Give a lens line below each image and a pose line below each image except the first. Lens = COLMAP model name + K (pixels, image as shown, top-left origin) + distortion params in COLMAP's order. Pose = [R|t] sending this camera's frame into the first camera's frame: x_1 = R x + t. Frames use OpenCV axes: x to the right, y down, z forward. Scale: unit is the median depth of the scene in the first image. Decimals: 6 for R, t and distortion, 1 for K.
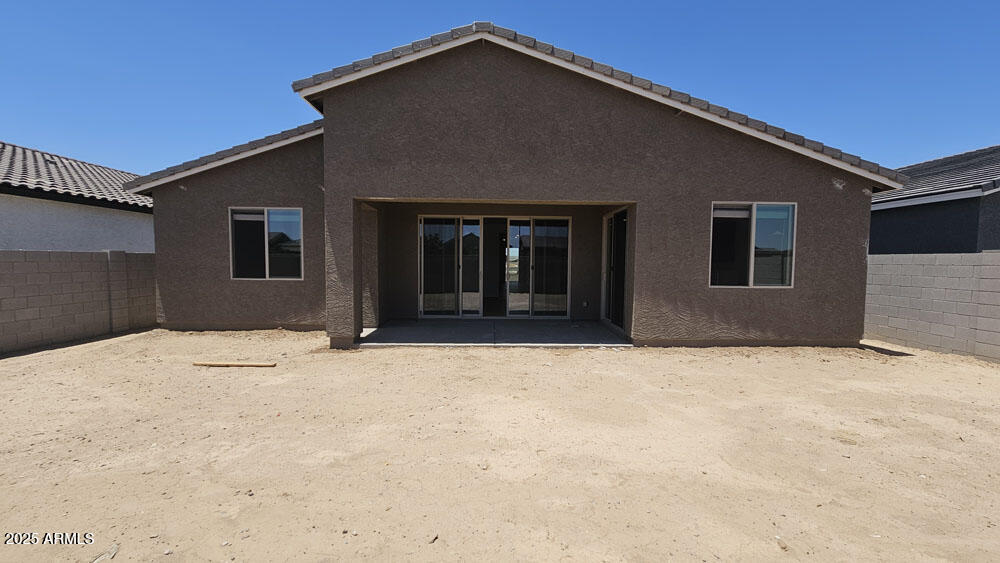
lens RADIAL K [[408.7, 0, 500.5], [0, 408.7, 283.6], [0, 0, 1]] dist [0.001315, 0.000077]
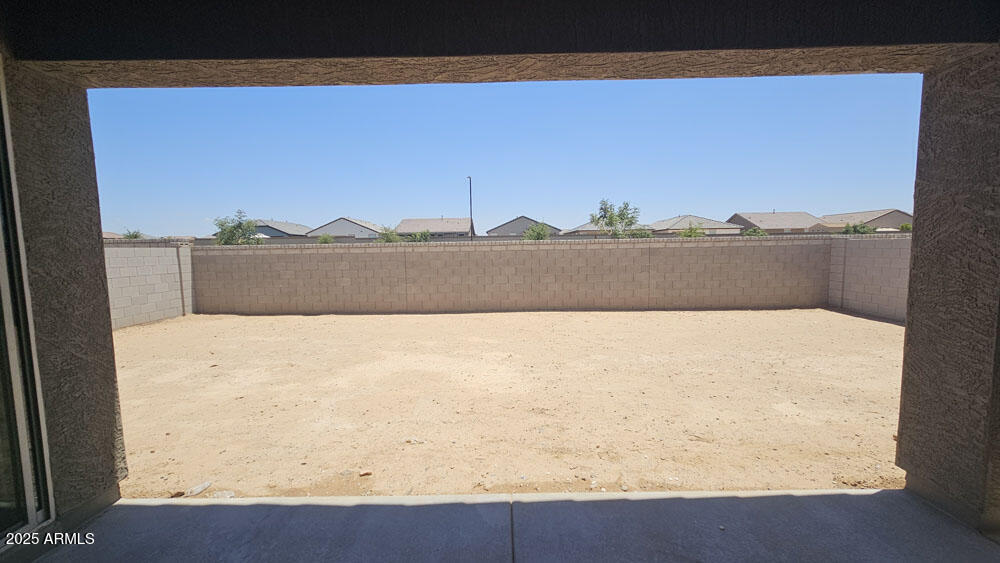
lens RADIAL K [[408.7, 0, 499.5], [0, 408.7, 282.8], [0, 0, 1]] dist [0.001315, 0.000077]
pose [[-0.999801, 0.004303, 0.019482, -0.018134], [0.007011, 0.989960, 0.141175, -0.132265], [-0.018679, 0.141283, -0.989793, 2.078801]]
